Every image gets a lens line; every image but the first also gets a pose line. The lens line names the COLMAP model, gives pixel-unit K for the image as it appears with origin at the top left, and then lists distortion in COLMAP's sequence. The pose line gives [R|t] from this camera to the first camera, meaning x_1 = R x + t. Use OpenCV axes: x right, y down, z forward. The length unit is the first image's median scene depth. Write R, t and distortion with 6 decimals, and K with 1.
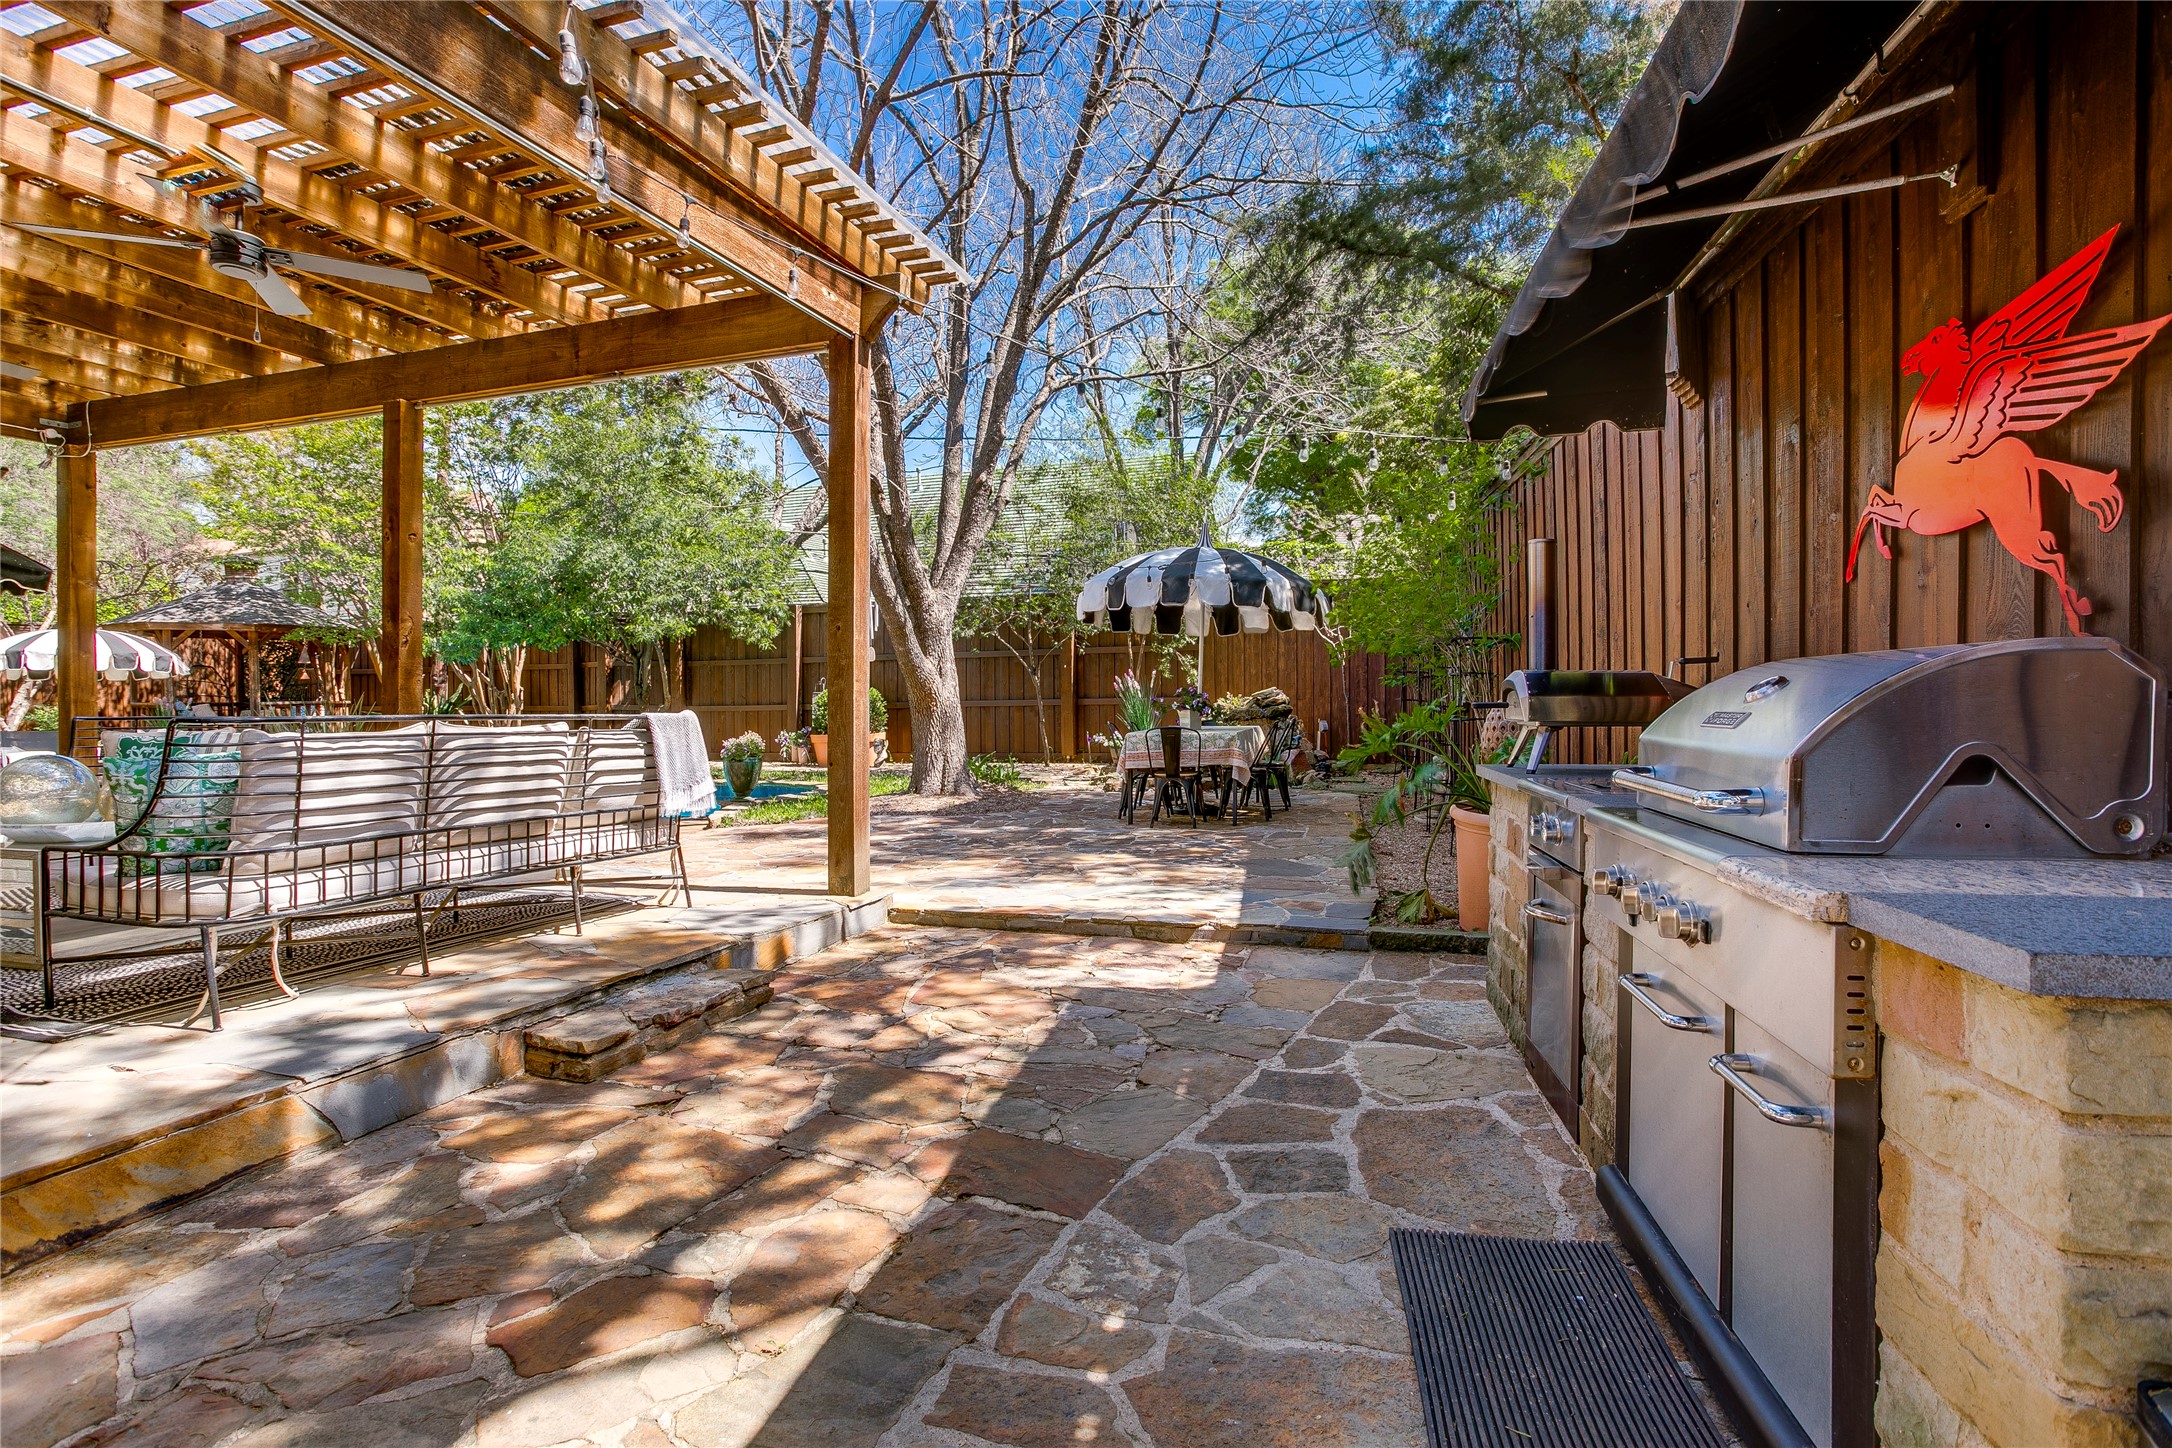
lens RADIAL K [[1173.8, 0, 1084.0], [0, 1173.8, 728.5], [0, 0, 1]] dist [0.000471, 0.038124]
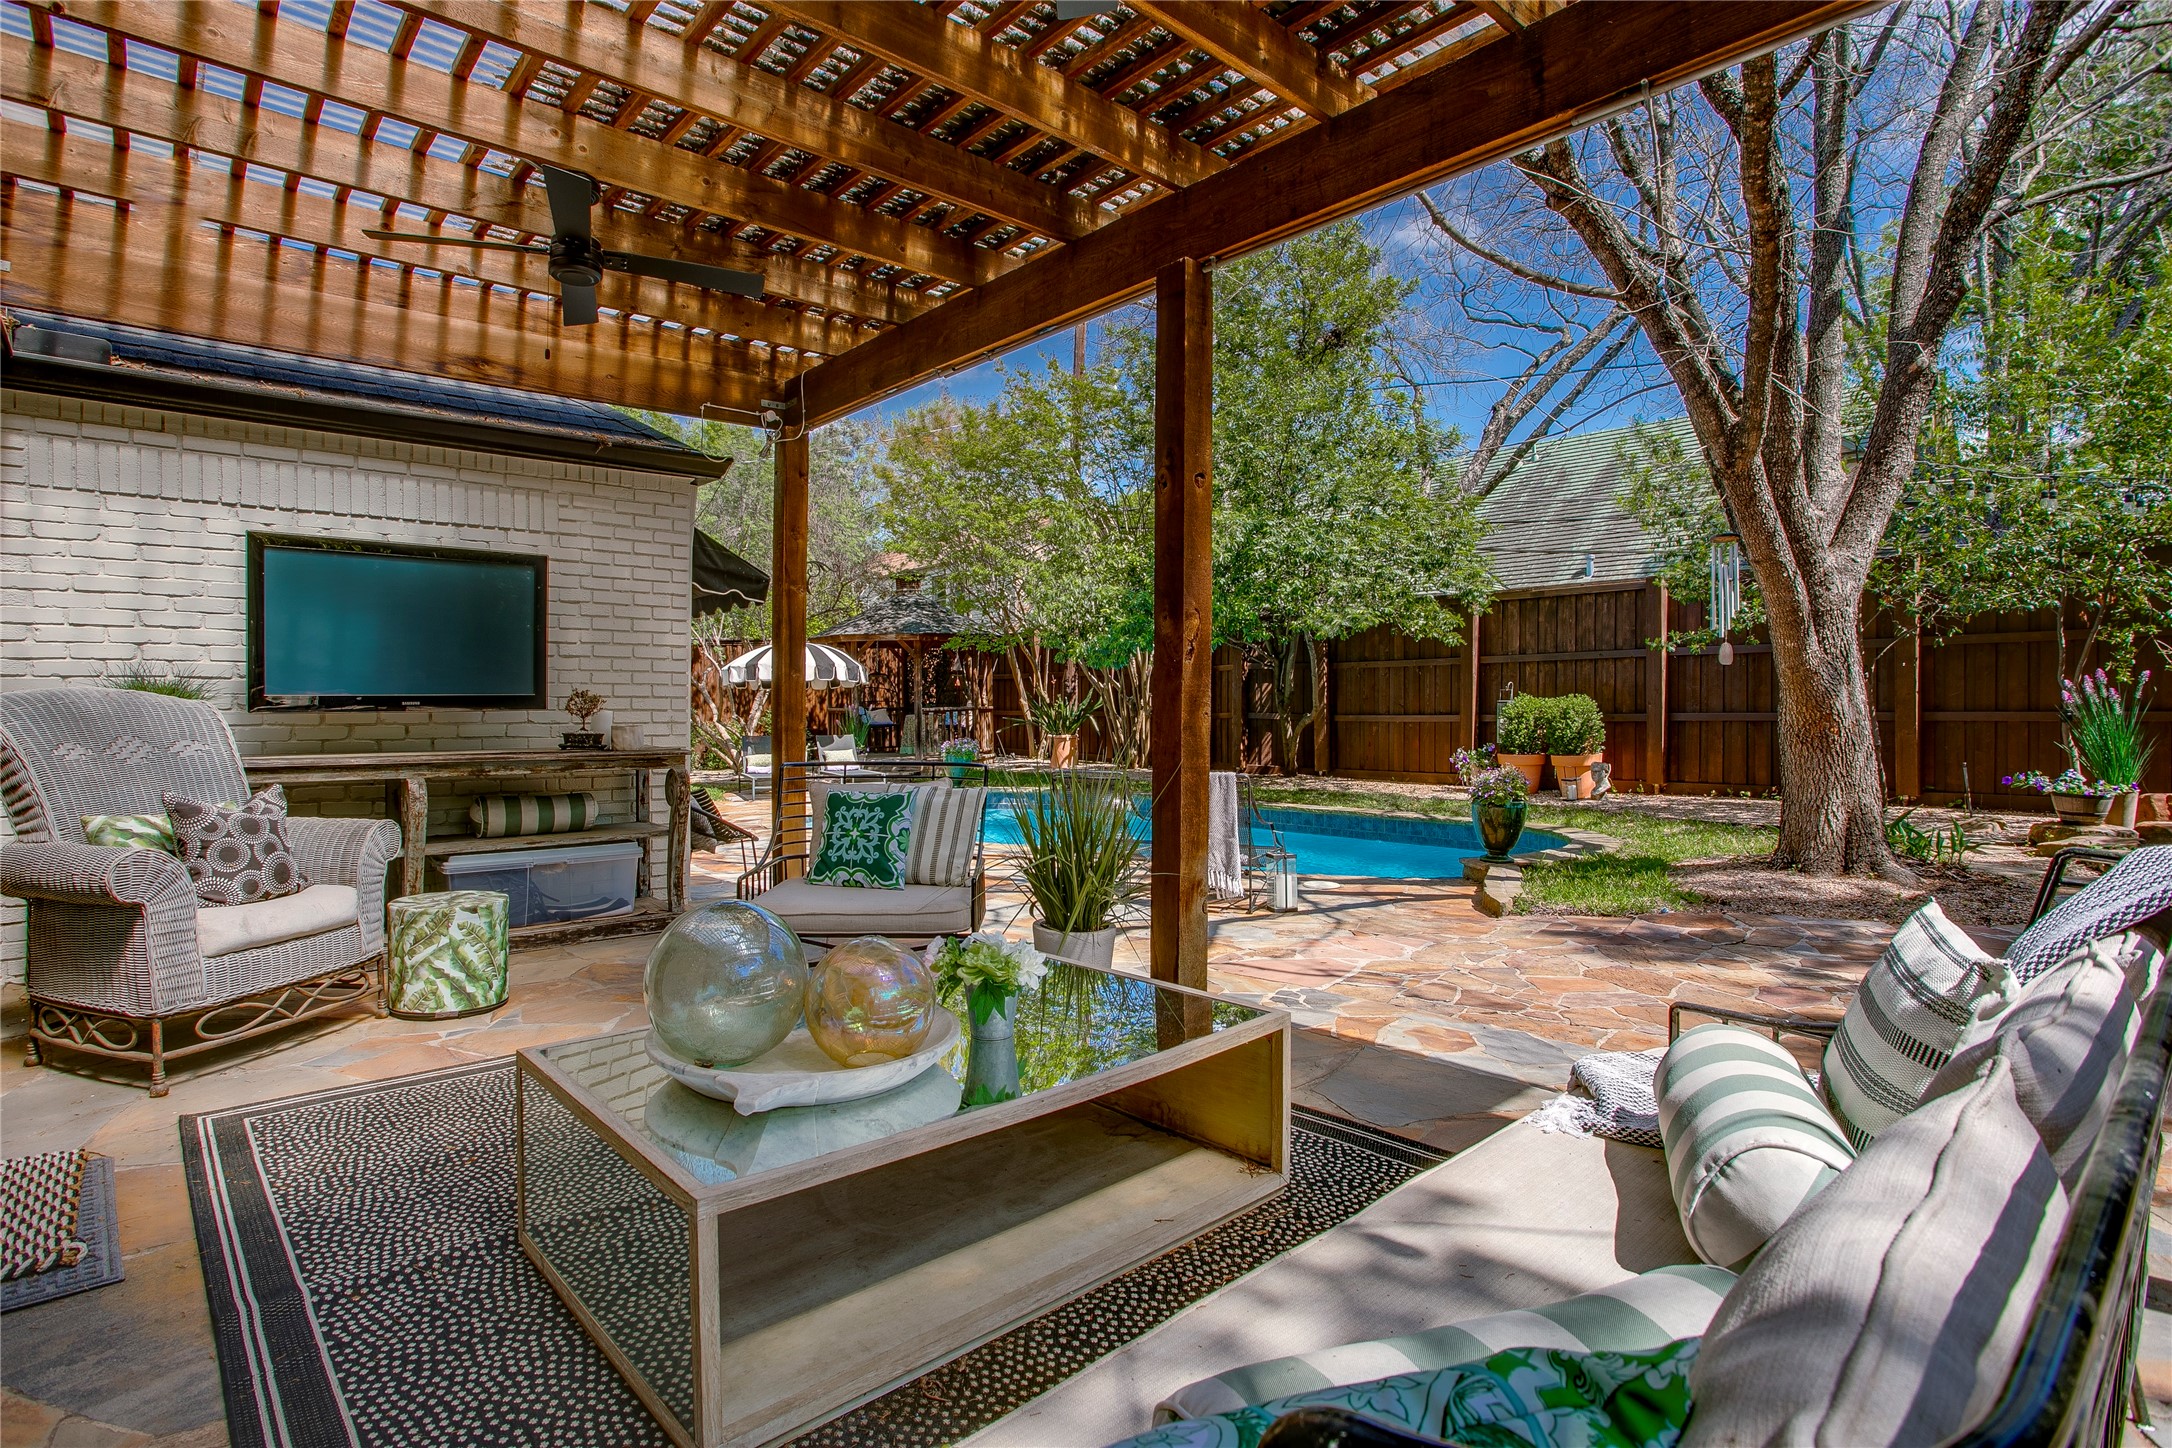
lens RADIAL K [[1173.8, 0, 1084.0], [0, 1173.8, 728.5], [0, 0, 1]] dist [0.000471, 0.038124]
pose [[0.897205, 0.011218, -0.441471, -0.136411], [-0.009945, 0.999937, 0.005199, -0.013827], [0.441501, -0.000274, 0.897261, 0.165256]]
